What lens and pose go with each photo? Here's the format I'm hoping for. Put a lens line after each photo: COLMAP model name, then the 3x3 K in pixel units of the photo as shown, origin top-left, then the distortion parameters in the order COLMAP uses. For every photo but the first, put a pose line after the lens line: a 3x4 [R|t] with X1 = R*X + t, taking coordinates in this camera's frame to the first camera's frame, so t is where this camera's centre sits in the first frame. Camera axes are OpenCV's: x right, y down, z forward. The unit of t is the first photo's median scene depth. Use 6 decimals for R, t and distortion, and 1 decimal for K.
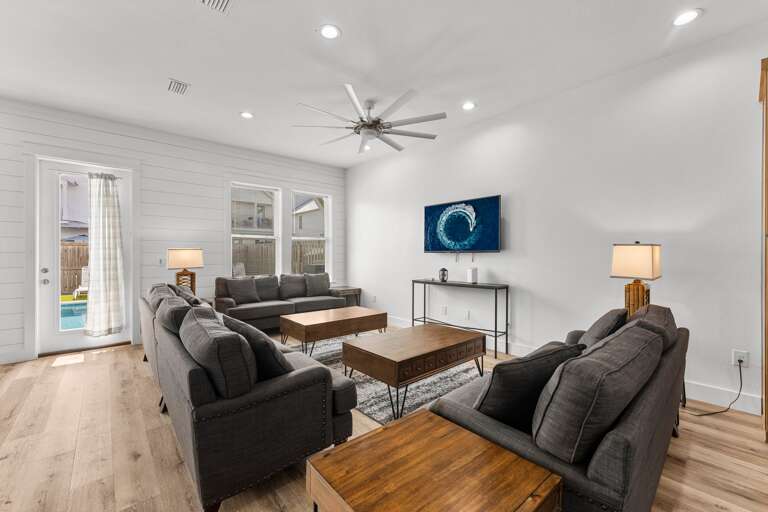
lens RADIAL K [[314.2, 0, 372.1], [0, 314.2, 255.9], [0, 0, 1]] dist [0.001290, -0.000183]
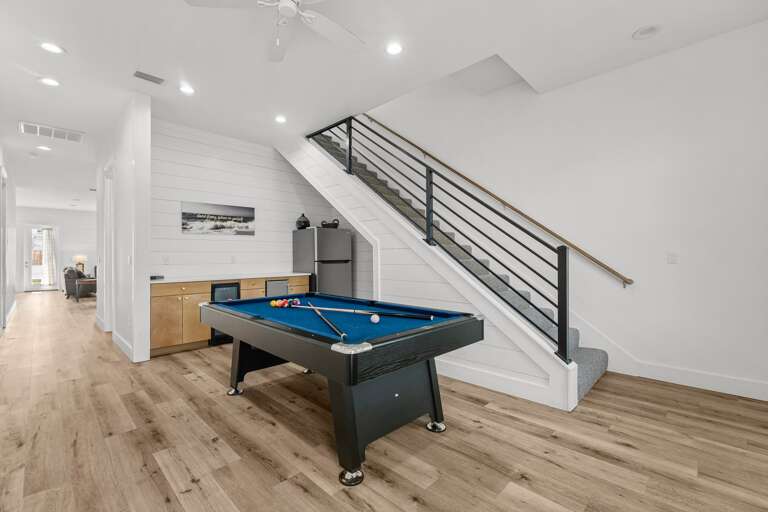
lens RADIAL K [[351.3, 0, 384.0], [0, 351.3, 256.0], [0, 0, 1]] dist [-0.001002, -0.000178]
pose [[0.997272, -0.007415, 0.073442, 1.852730], [0.007628, 0.999967, -0.002626, 0.017164], [-0.073420, 0.003179, 0.997296, -2.276033]]
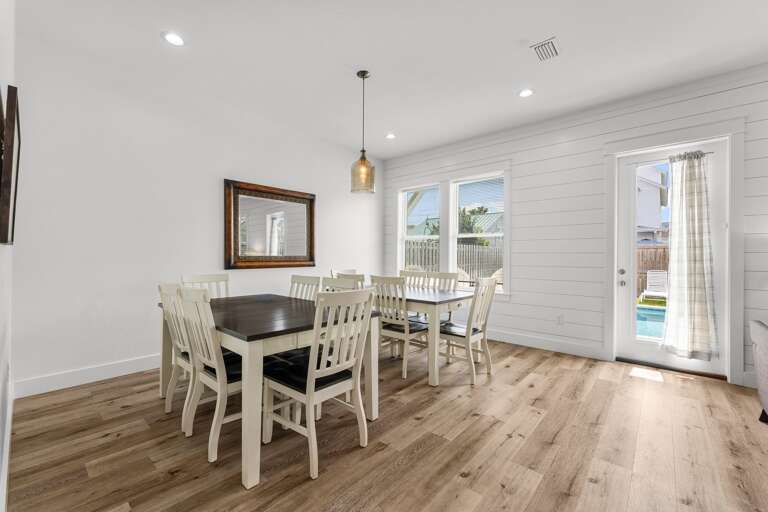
lens RADIAL K [[318.6, 0, 381.3], [0, 318.6, 254.1], [0, 0, 1]] dist [-0.000500, -0.000035]
pose [[0.141038, -0.007368, -0.989977, -0.166601], [-0.012910, 0.999874, -0.009280, 0.010591], [0.989920, 0.014090, 0.140925, 0.124559]]
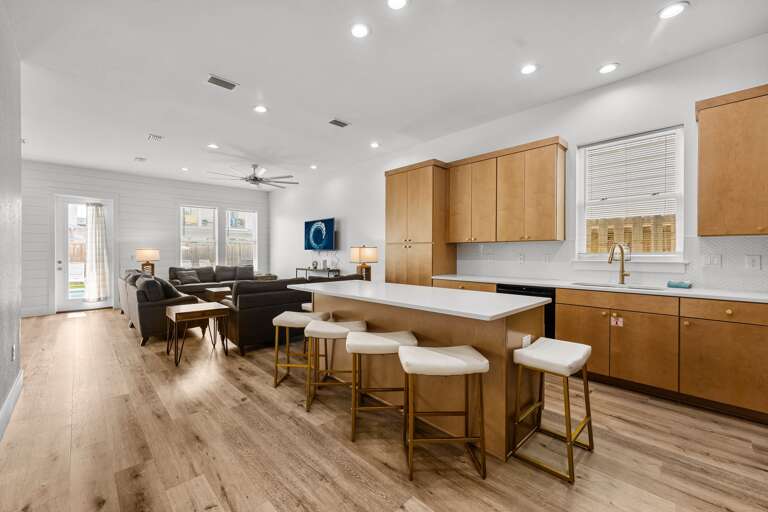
lens RADIAL K [[318.6, 0, 381.3], [0, 318.6, 254.1], [0, 0, 1]] dist [-0.000500, -0.000035]
pose [[0.998389, -0.002302, 0.056697, 0.526954], [0.002118, 0.999992, 0.003320, 0.001656], [-0.056704, -0.003194, 0.998386, -0.724956]]
